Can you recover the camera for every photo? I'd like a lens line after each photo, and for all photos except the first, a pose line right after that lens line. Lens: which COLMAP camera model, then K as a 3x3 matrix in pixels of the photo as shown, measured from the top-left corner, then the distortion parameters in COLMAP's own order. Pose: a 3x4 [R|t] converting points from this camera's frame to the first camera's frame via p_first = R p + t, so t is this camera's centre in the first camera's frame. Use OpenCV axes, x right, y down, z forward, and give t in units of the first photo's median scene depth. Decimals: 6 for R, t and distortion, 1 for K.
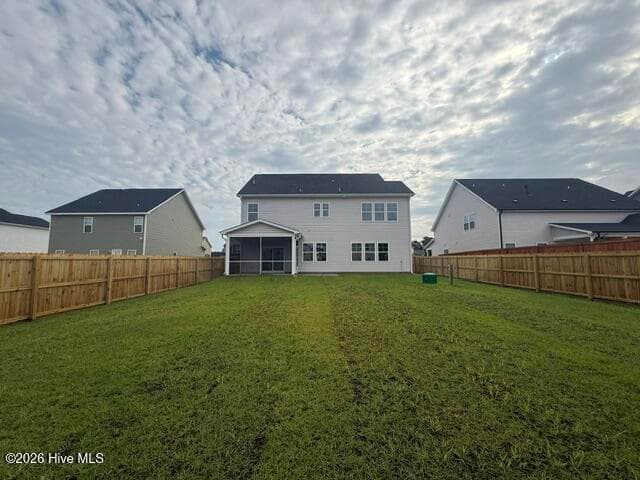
lens RADIAL K [[262.9, 0, 318.6], [0, 262.9, 251.3], [0, 0, 1]] dist [-0.001050, -0.000235]
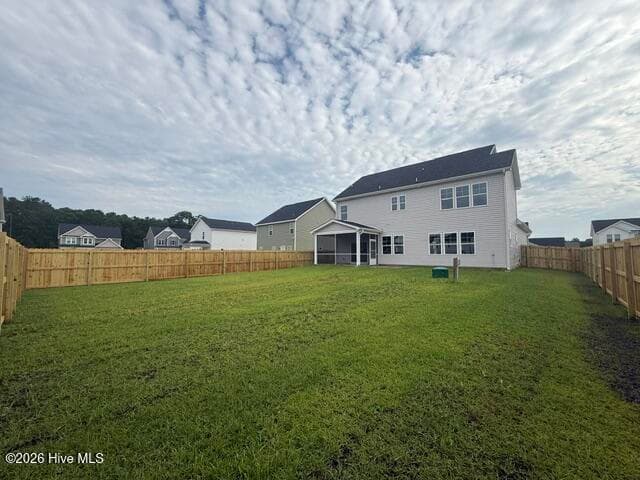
lens RADIAL K [[257.9, 0, 318.4], [0, 257.9, 239.3], [0, 0, 1]] dist [-0.001581, 0.000225]
pose [[0.728434, -0.034049, -0.684269, 0.459535], [0.024155, 0.999420, -0.024017, -0.002618], [0.684690, 0.000966, 0.728834, 0.069062]]
